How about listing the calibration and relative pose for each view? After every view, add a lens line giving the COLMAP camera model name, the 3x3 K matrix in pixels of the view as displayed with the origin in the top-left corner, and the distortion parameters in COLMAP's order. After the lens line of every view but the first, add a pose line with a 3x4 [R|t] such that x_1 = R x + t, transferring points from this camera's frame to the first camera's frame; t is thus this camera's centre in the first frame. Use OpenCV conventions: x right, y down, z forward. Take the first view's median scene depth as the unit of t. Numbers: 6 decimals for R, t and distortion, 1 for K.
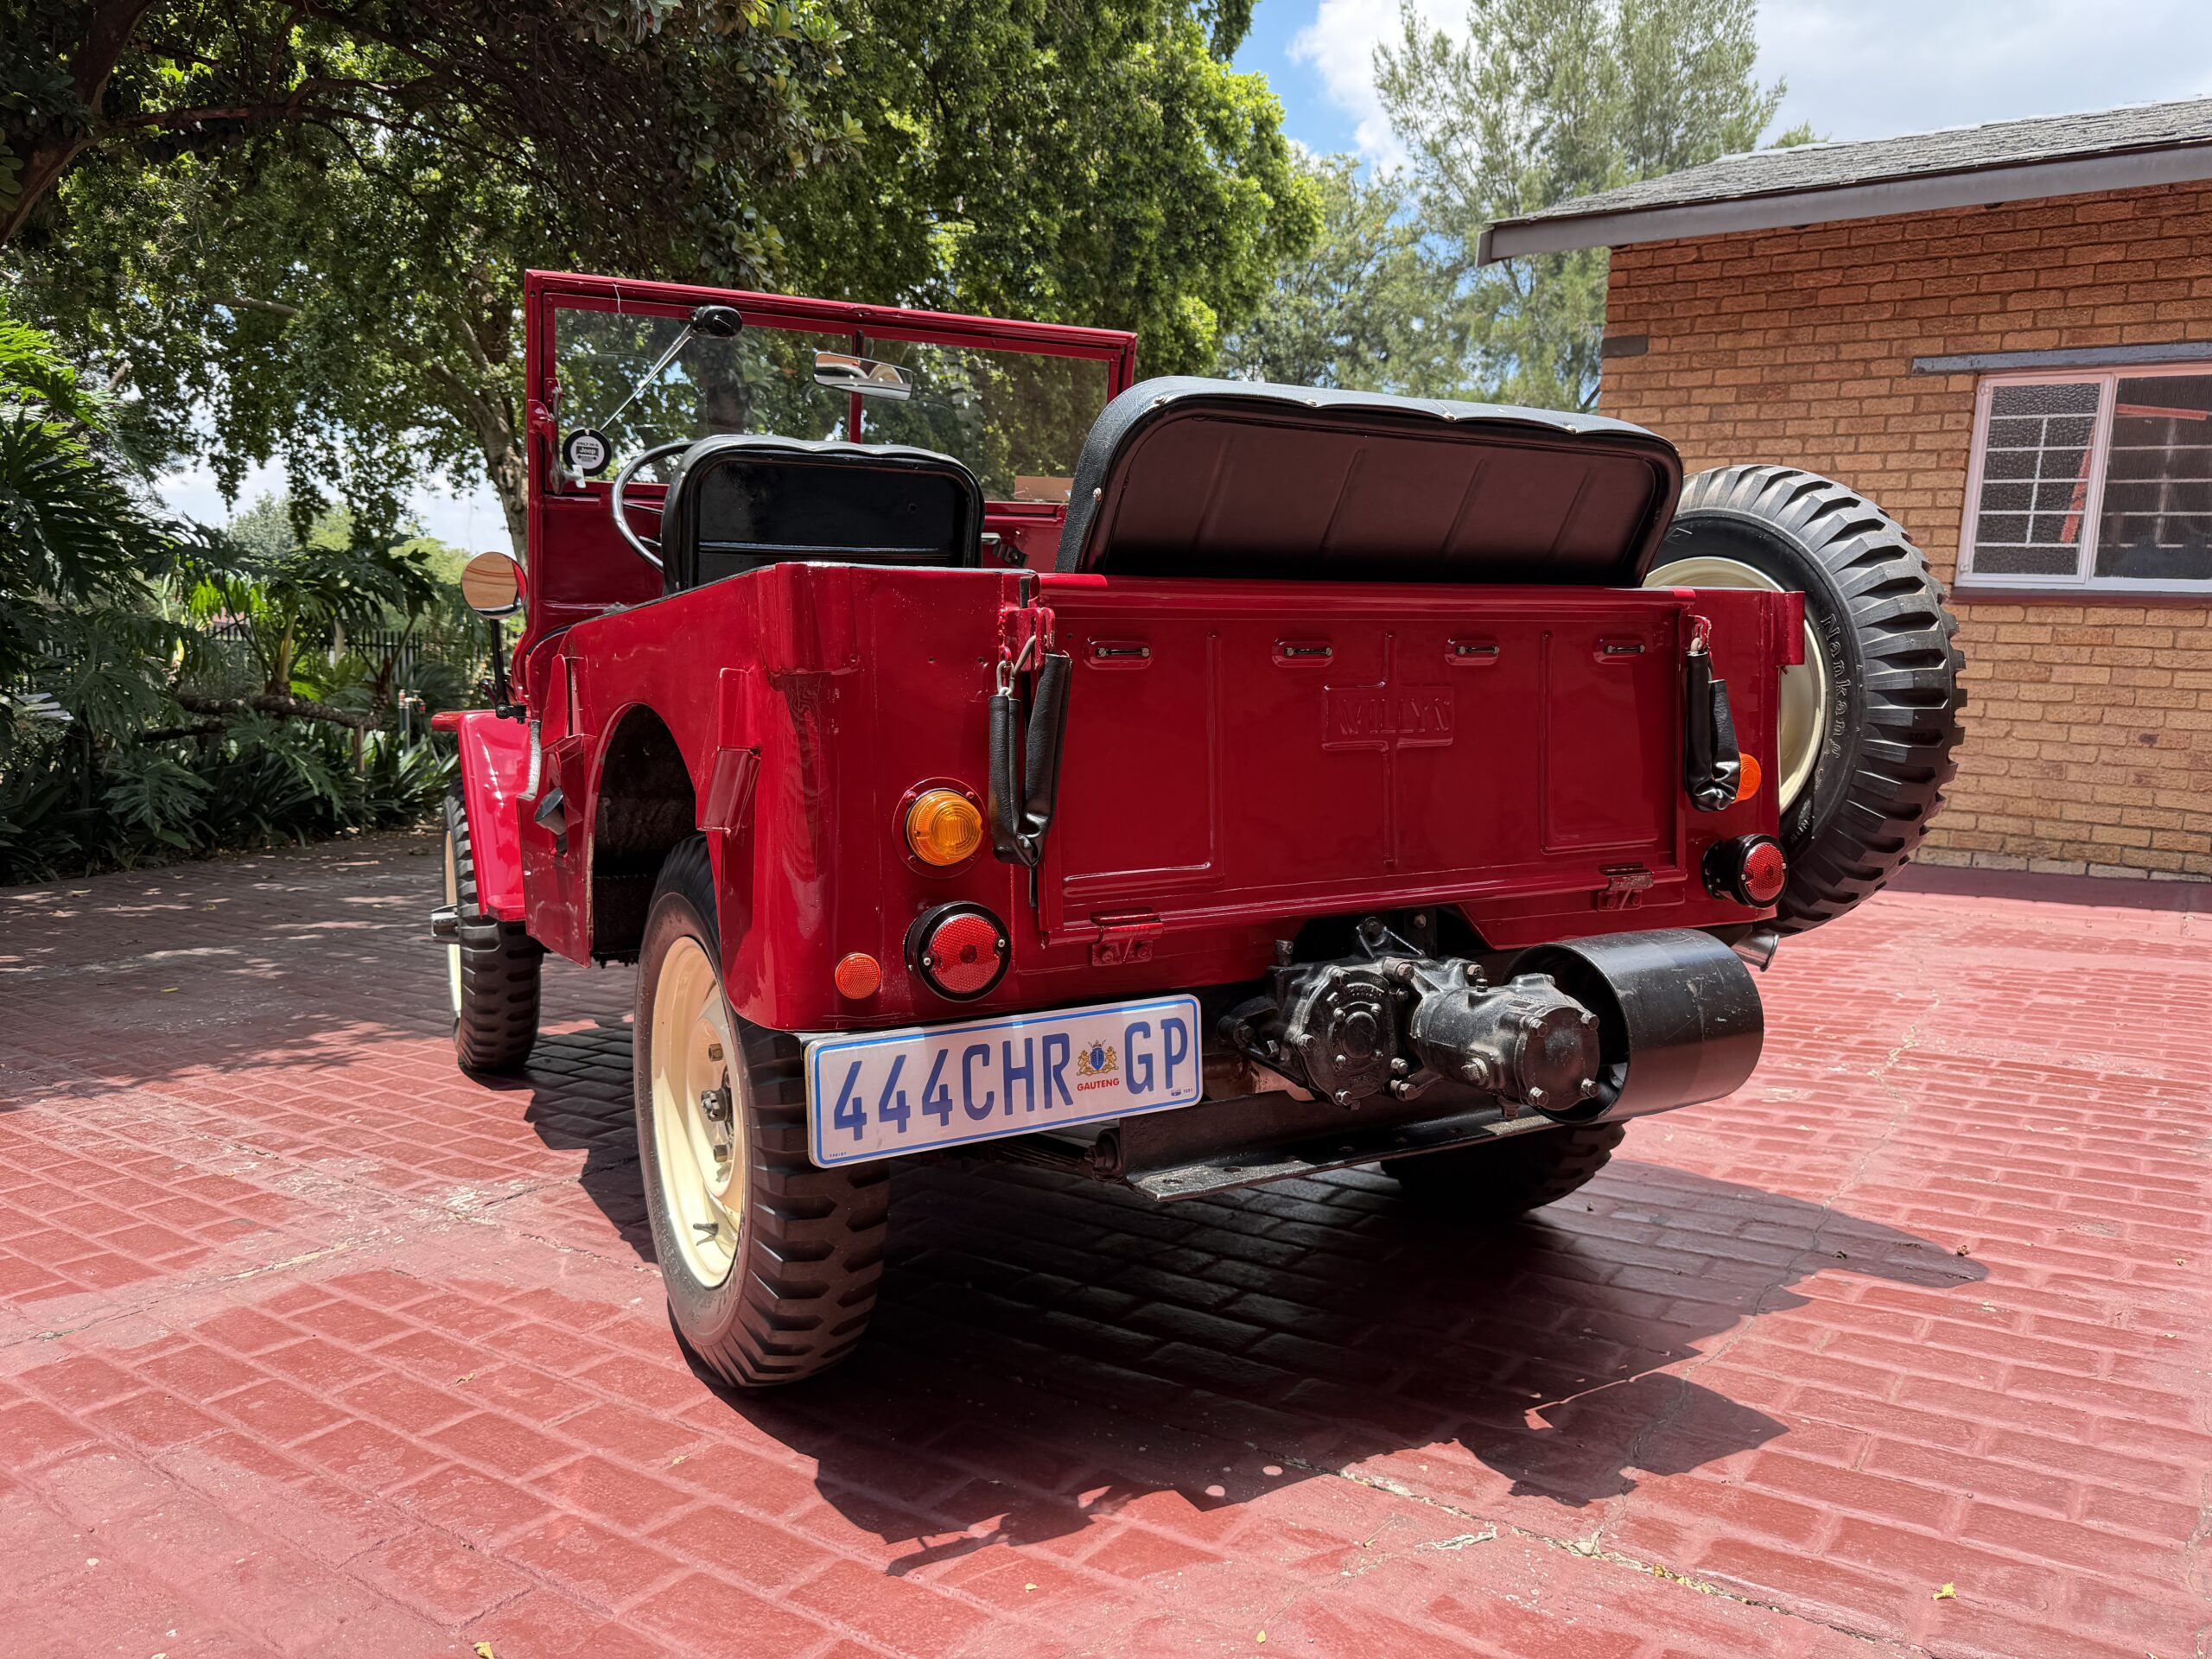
lens RADIAL K [[1574.8, 0, 1118.7], [0, 1574.8, 846.5], [0, 0, 1]] dist [0.030062, -0.046237]
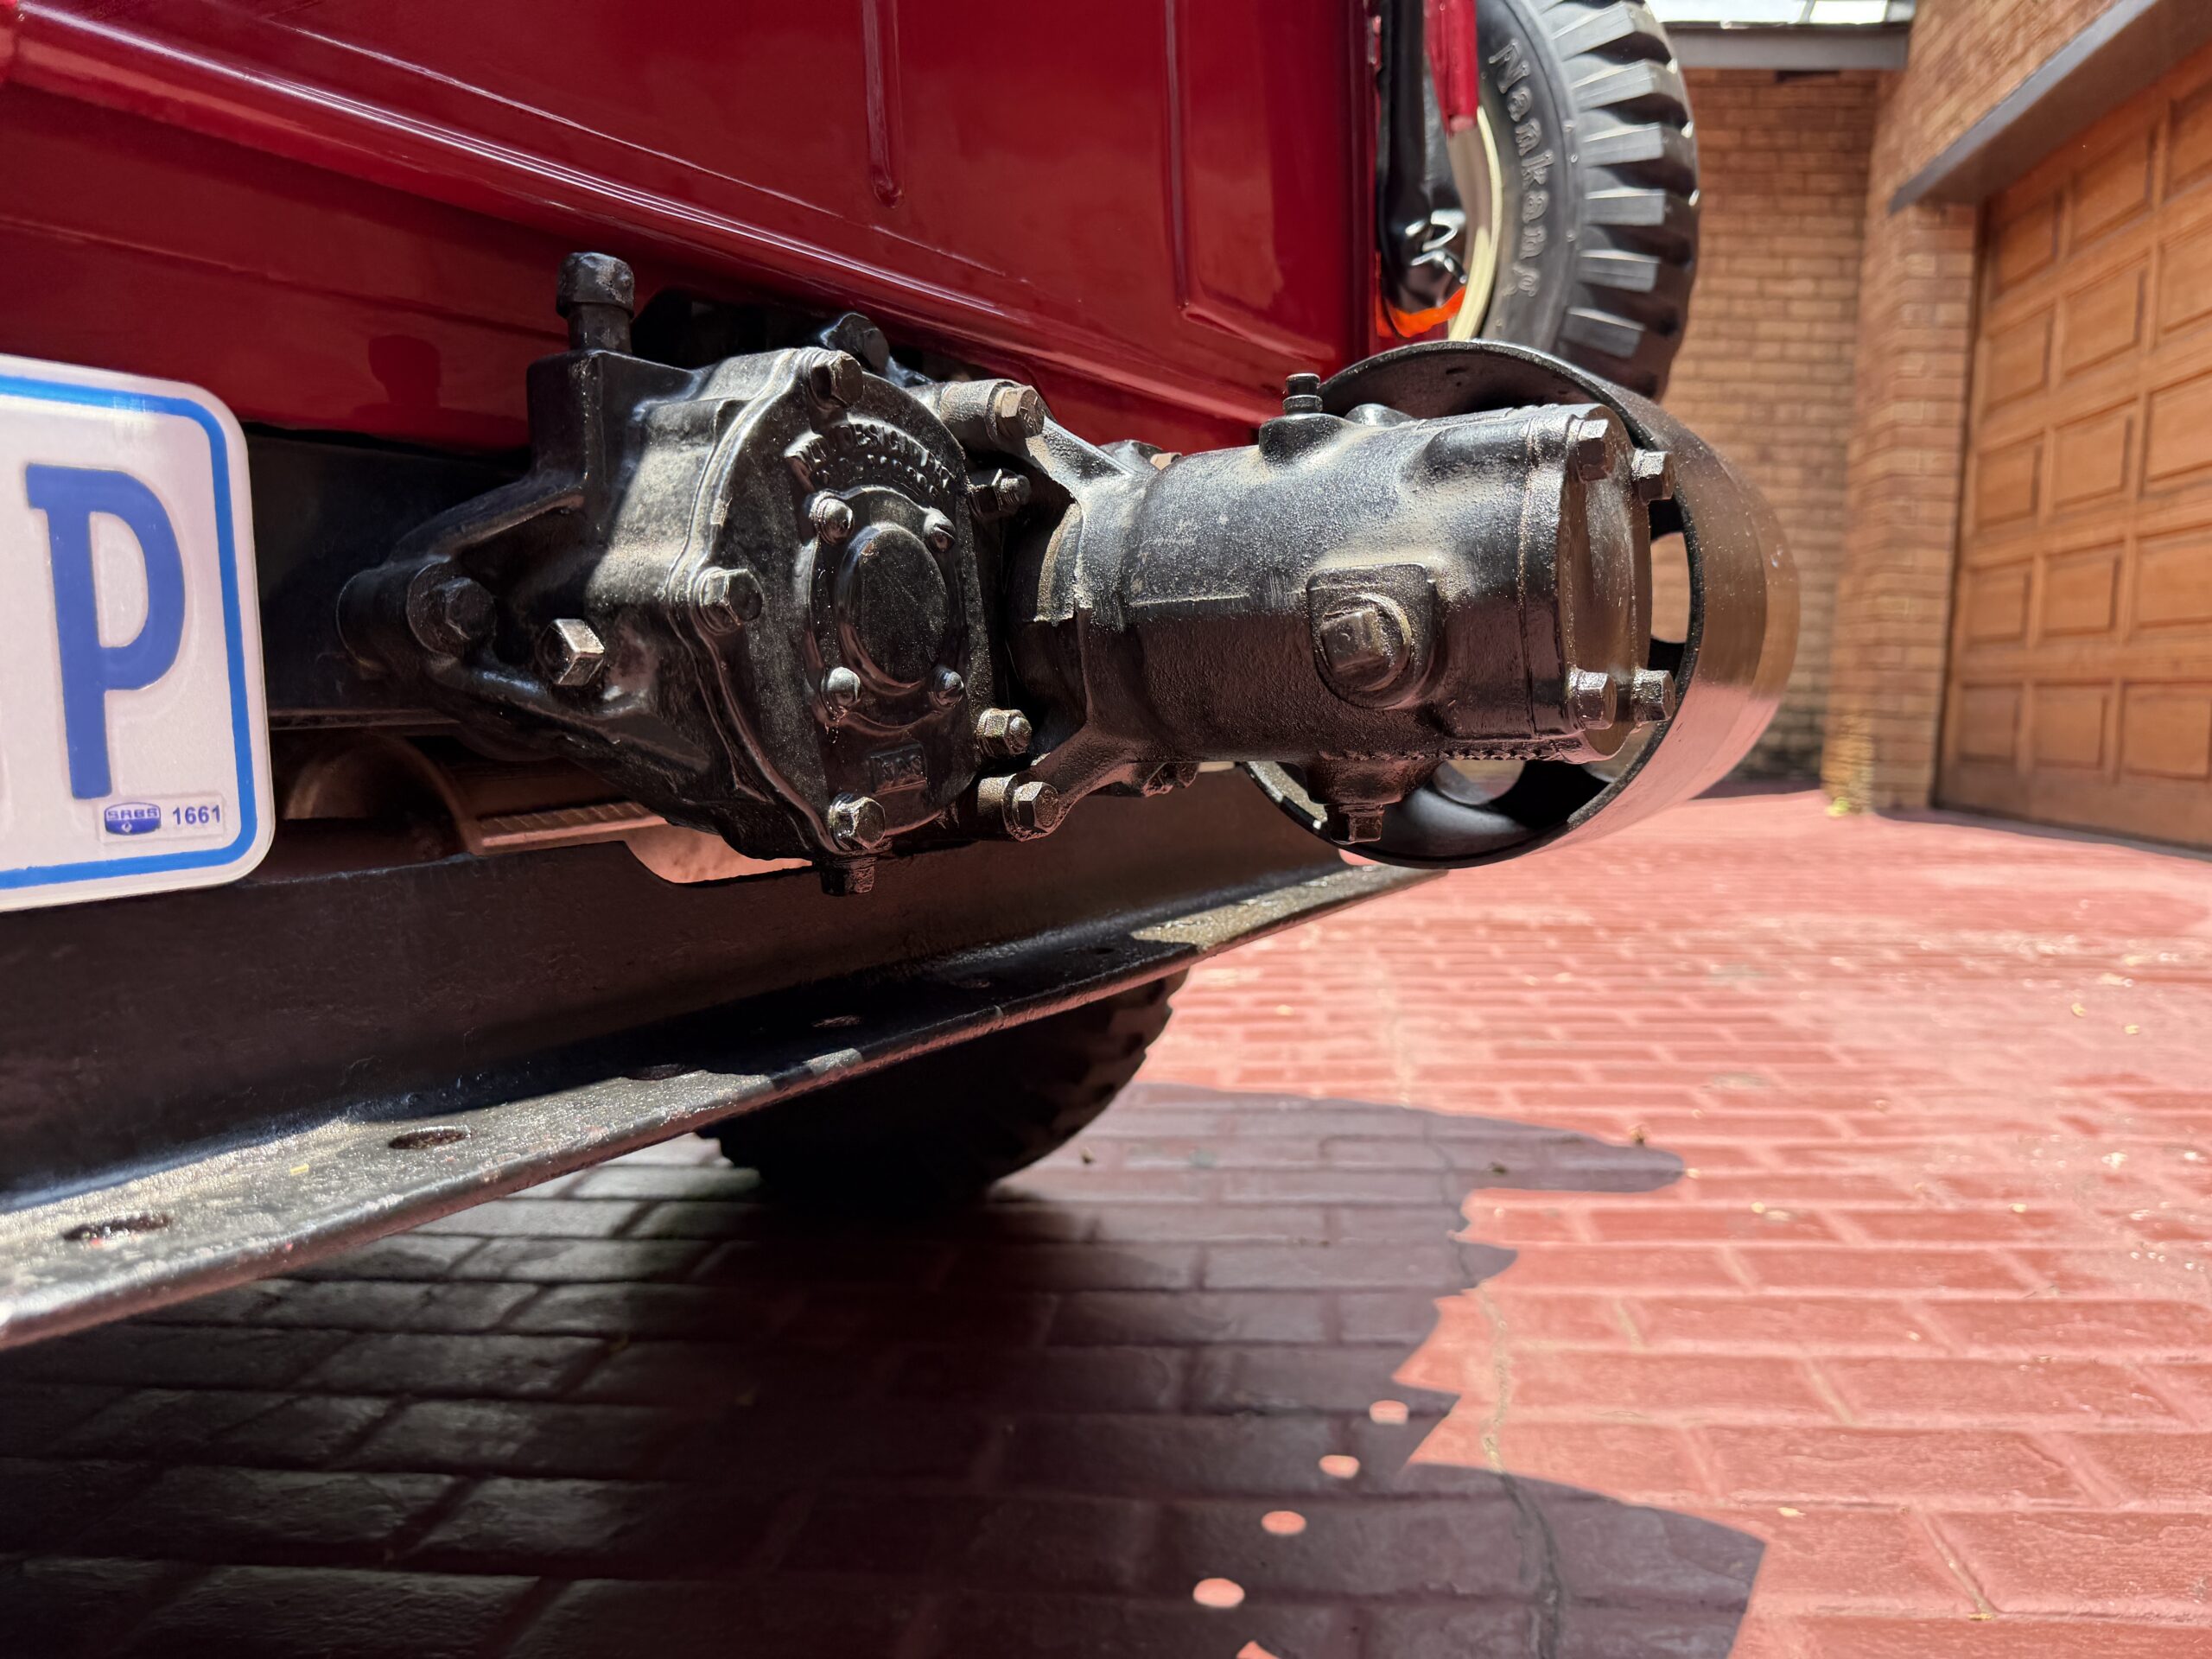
lens RADIAL K [[1574.8, 0, 1113.4], [0, 1574.8, 815.6], [0, 0, 1]] dist [0.030062, -0.046237]
pose [[0.876689, -0.047888, 0.478669, 0.035031], [0.059921, 0.998154, -0.009888, 0.115578], [-0.477311, 0.037351, 0.877940, 0.520090]]
